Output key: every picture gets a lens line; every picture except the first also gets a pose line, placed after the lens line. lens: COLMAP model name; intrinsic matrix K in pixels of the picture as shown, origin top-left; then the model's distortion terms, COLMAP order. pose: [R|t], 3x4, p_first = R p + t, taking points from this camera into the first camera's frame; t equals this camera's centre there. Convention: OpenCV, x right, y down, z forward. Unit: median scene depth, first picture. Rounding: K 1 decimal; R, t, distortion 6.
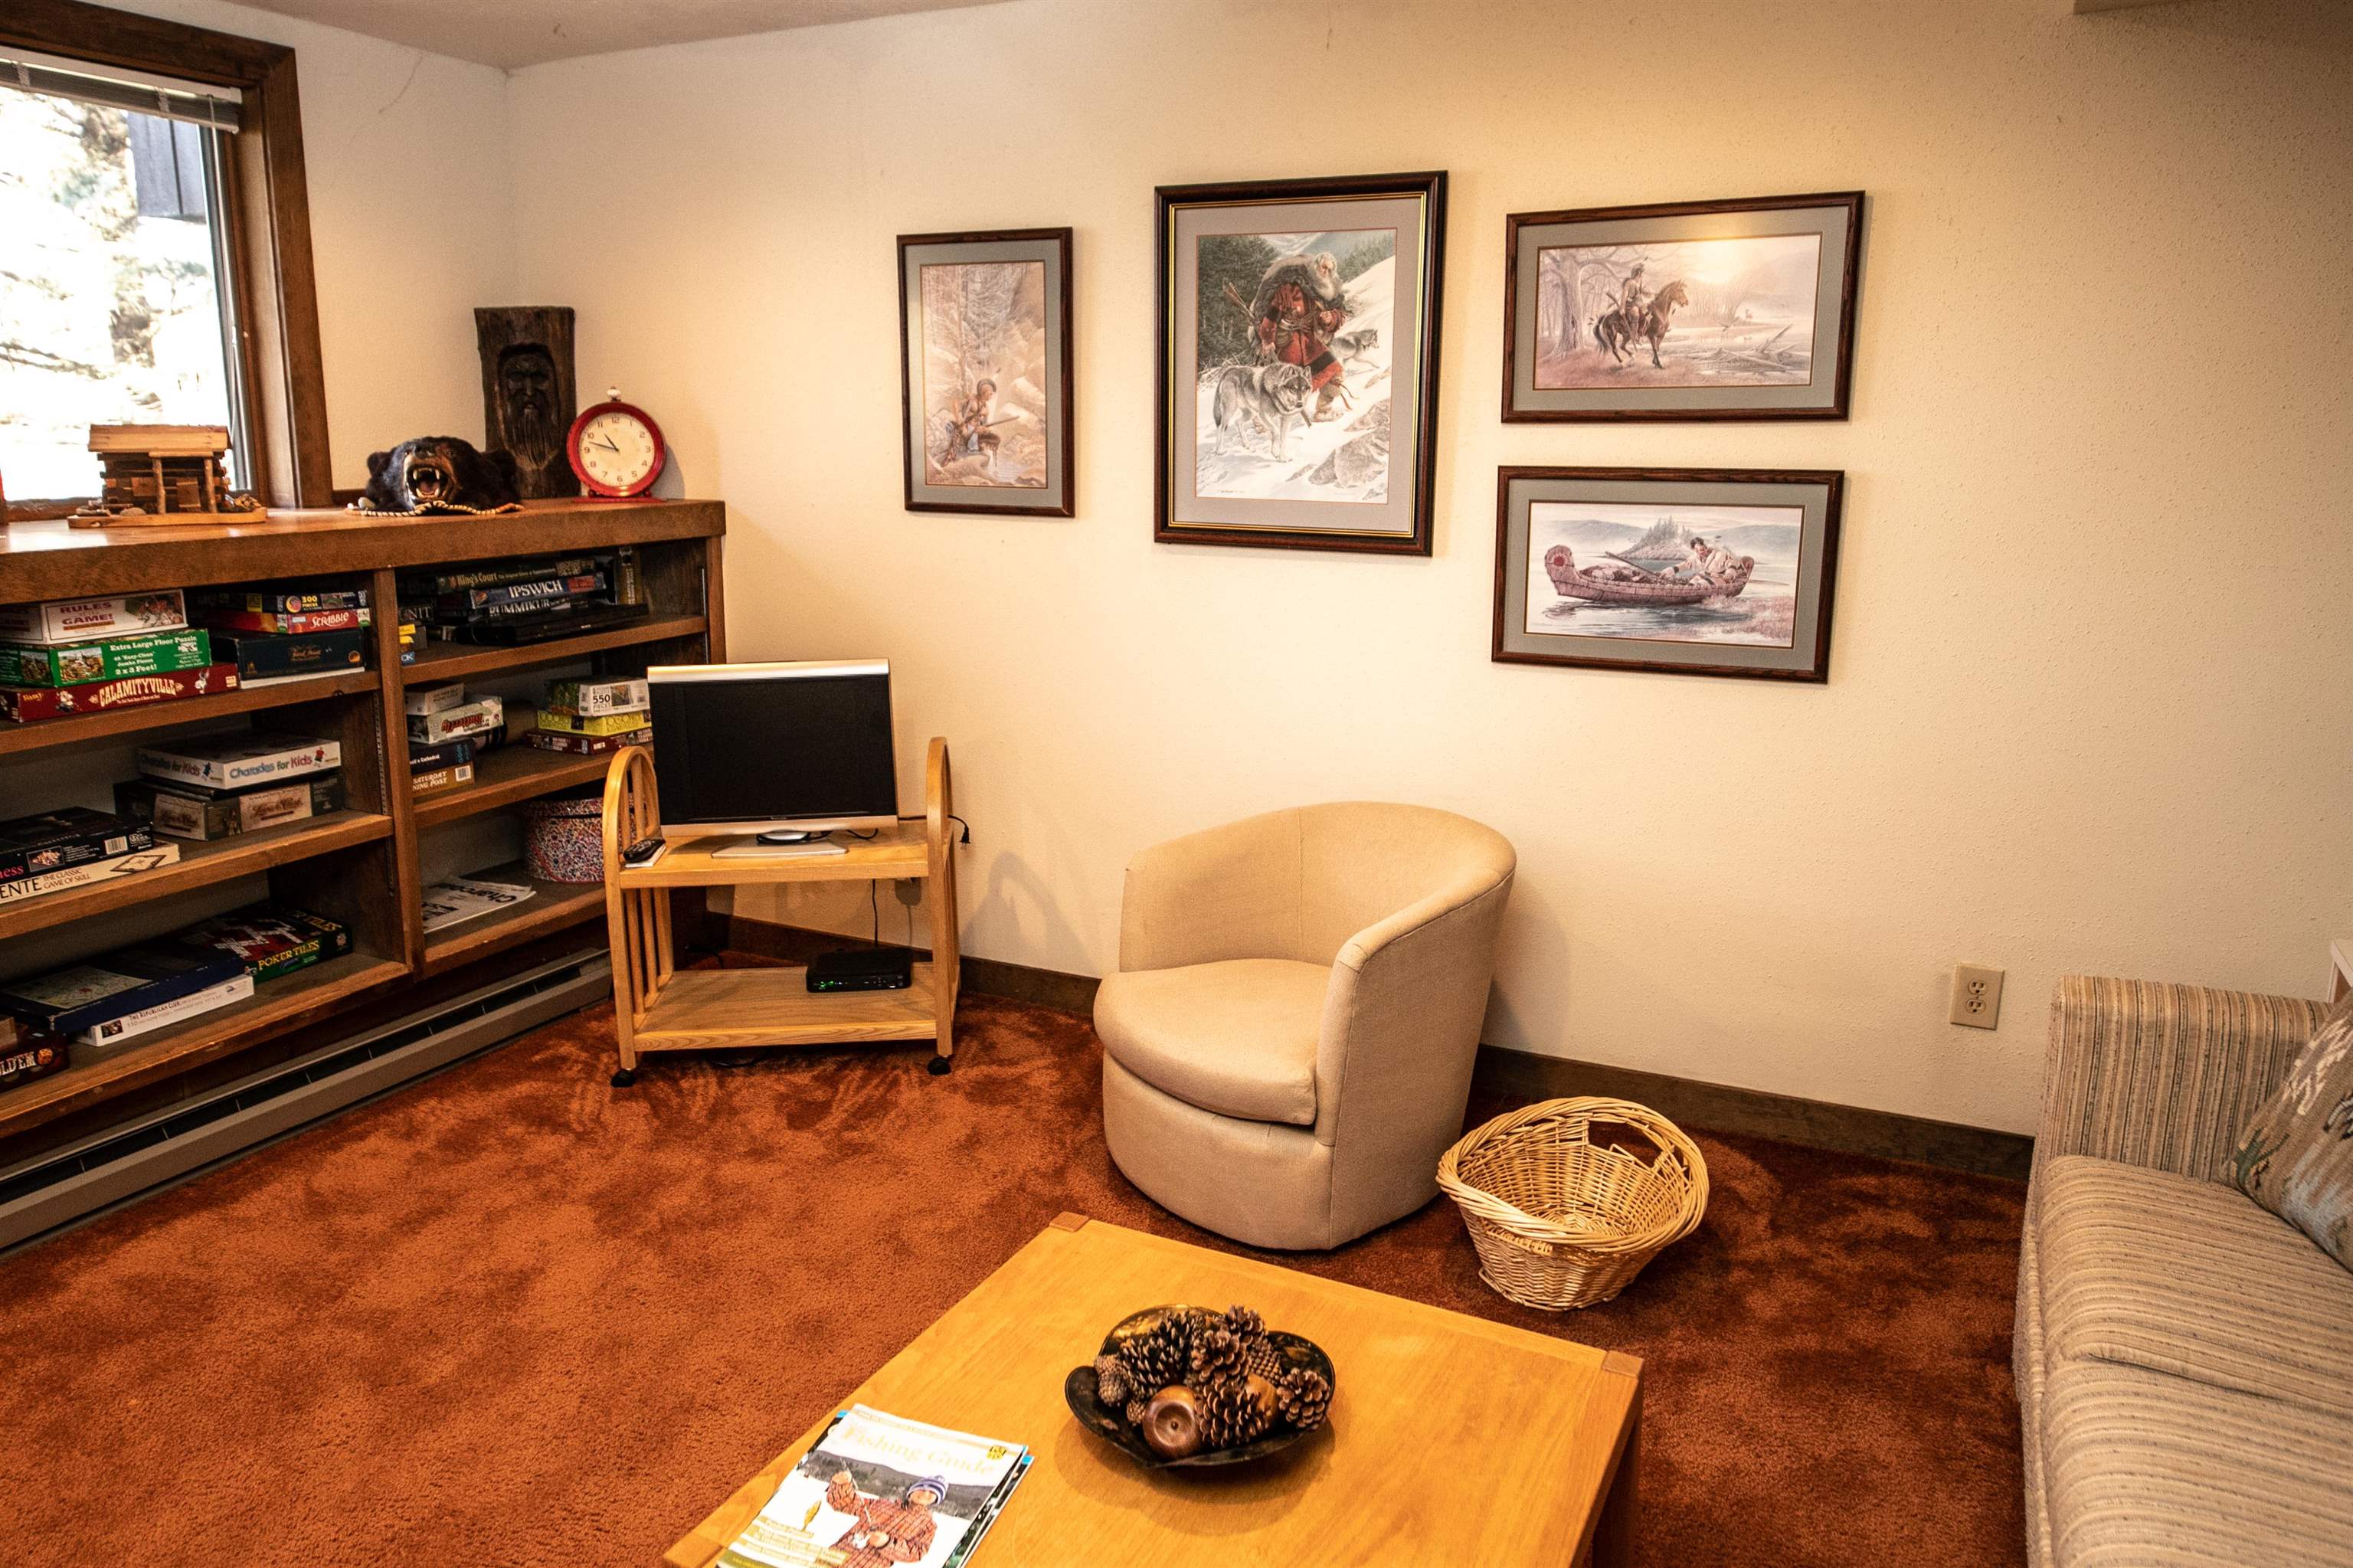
lens RADIAL K [[1666.7, 0, 1121.3], [0, 1666.7, 712.6], [0, 0, 1]] dist [0.016332, -0.003023]
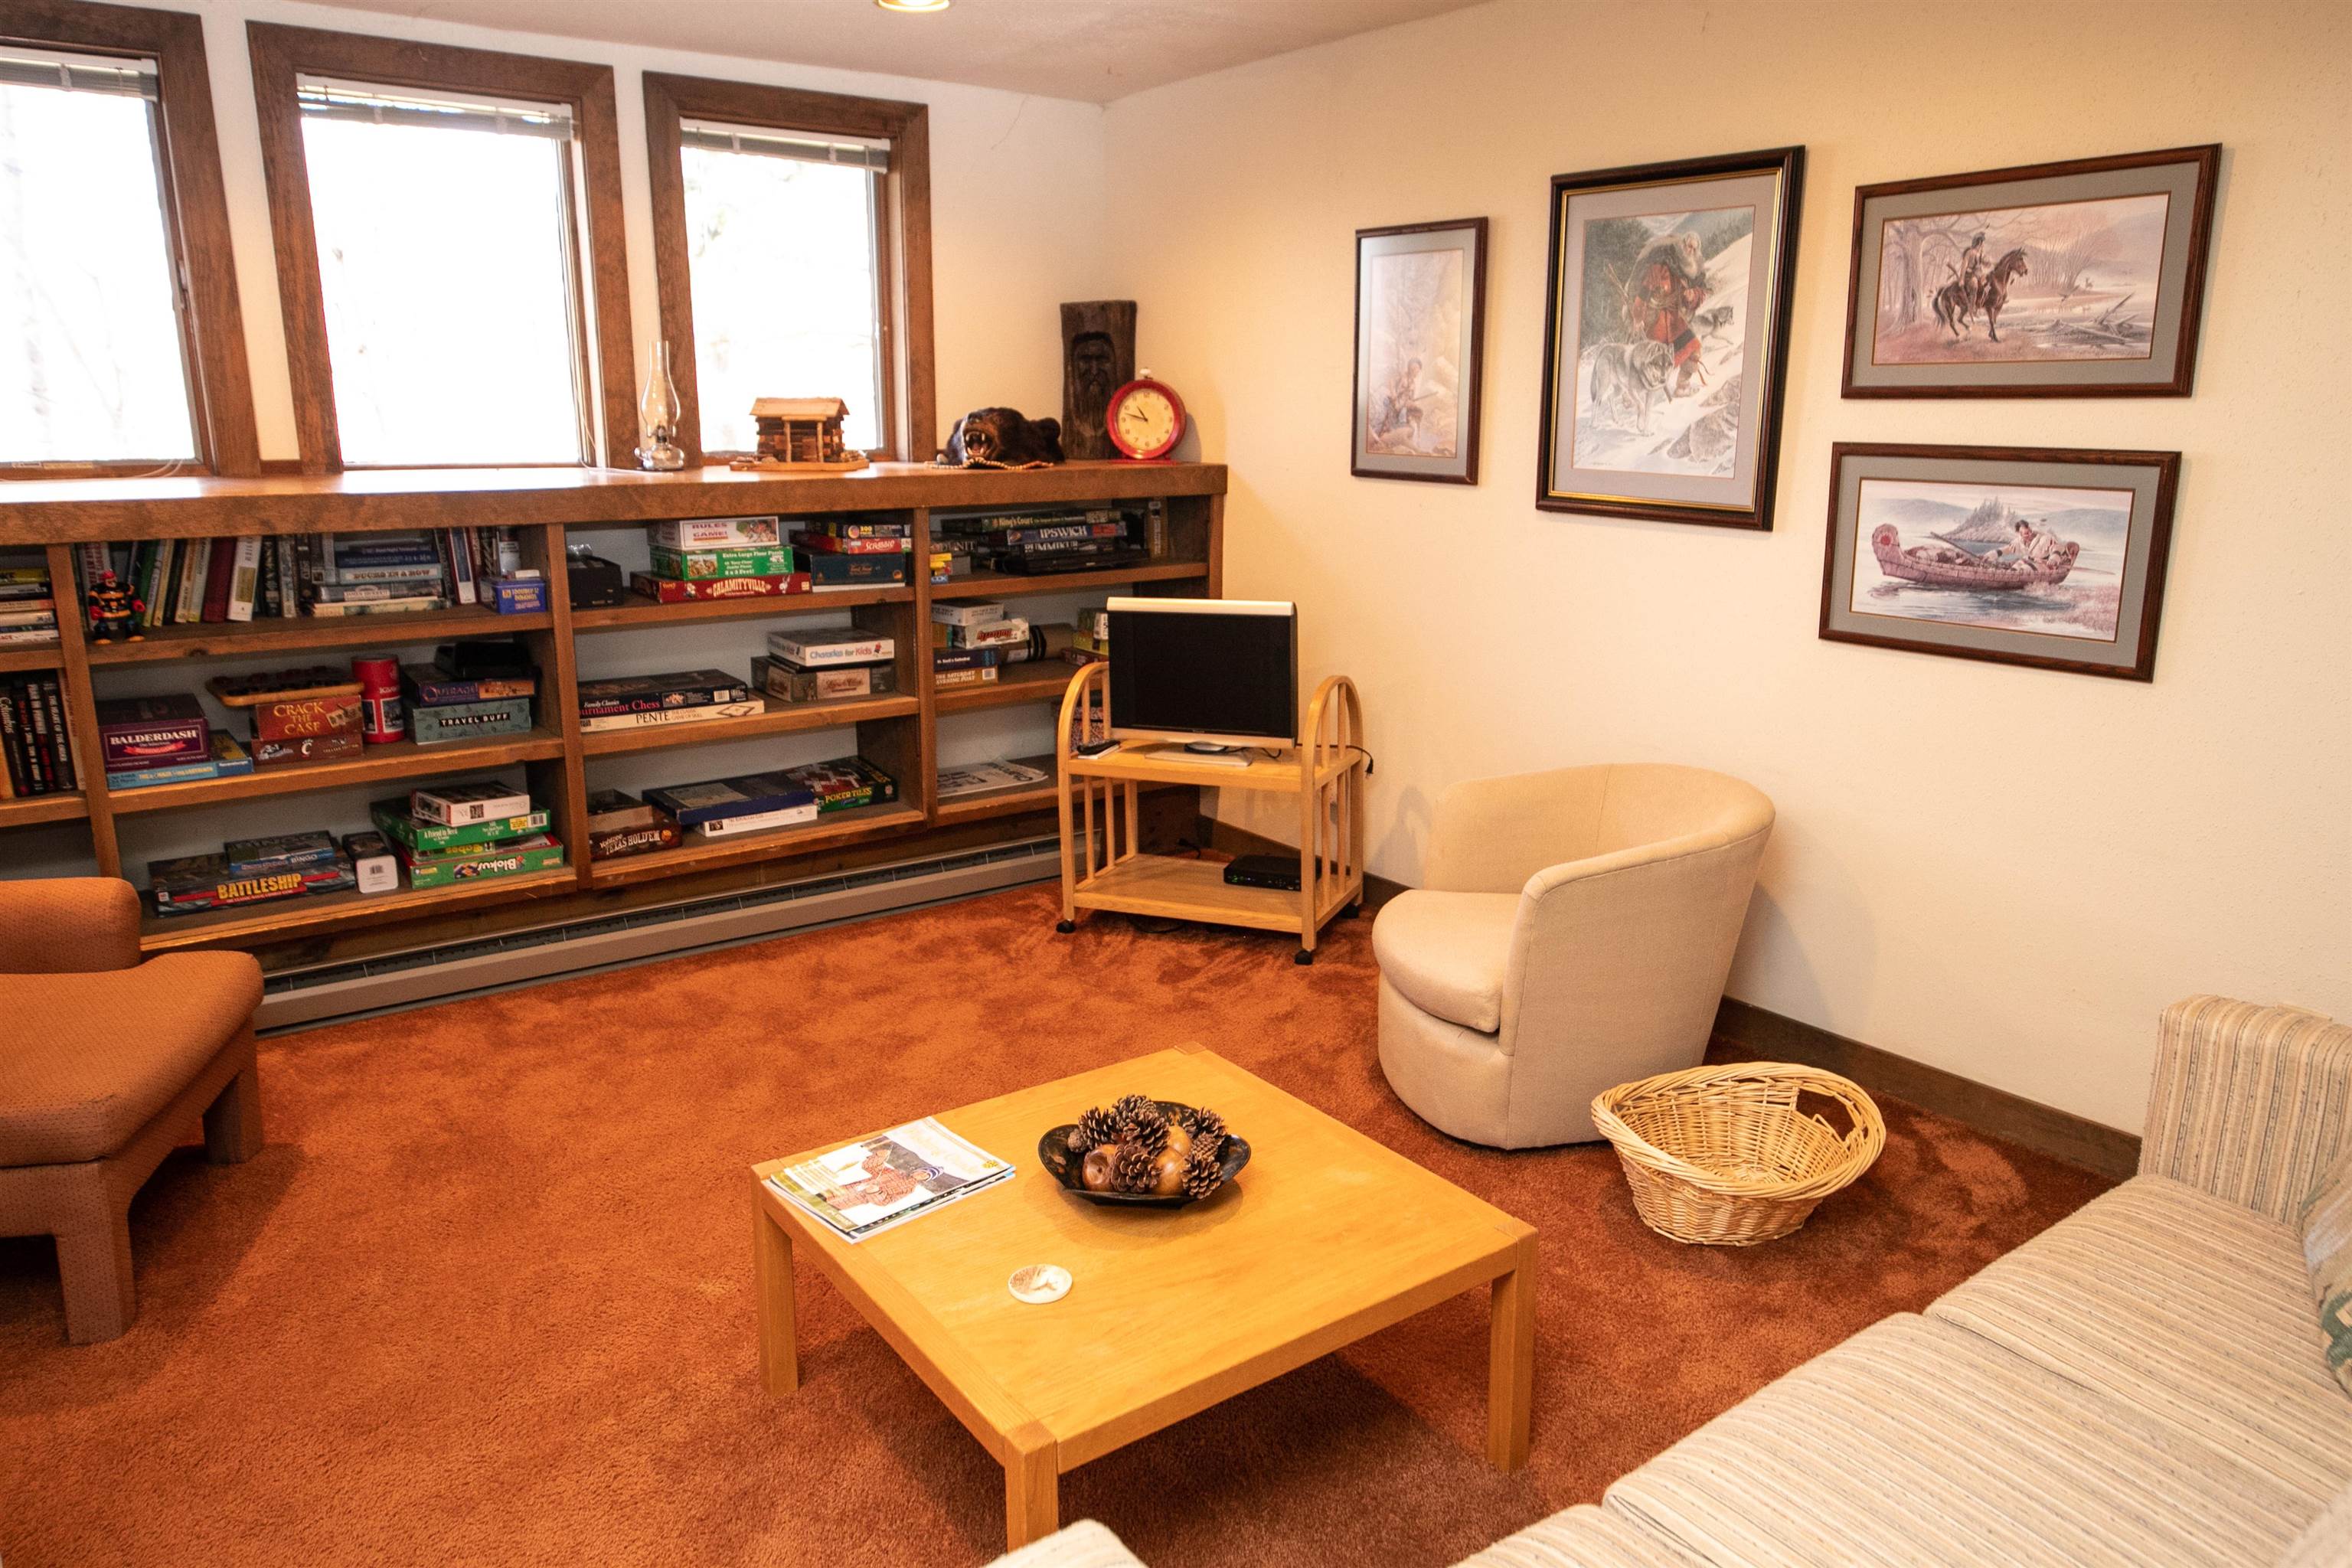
lens RADIAL K [[1620.3, 0, 1146.6], [0, 1620.3, 746.4], [0, 0, 1]] dist [0.016087, -0.004793]
pose [[0.888316, 0.100883, -0.448014, 0.309875], [-0.084194, 0.994814, 0.057073, 0.012187], [0.451449, -0.012979, 0.892203, -0.054566]]
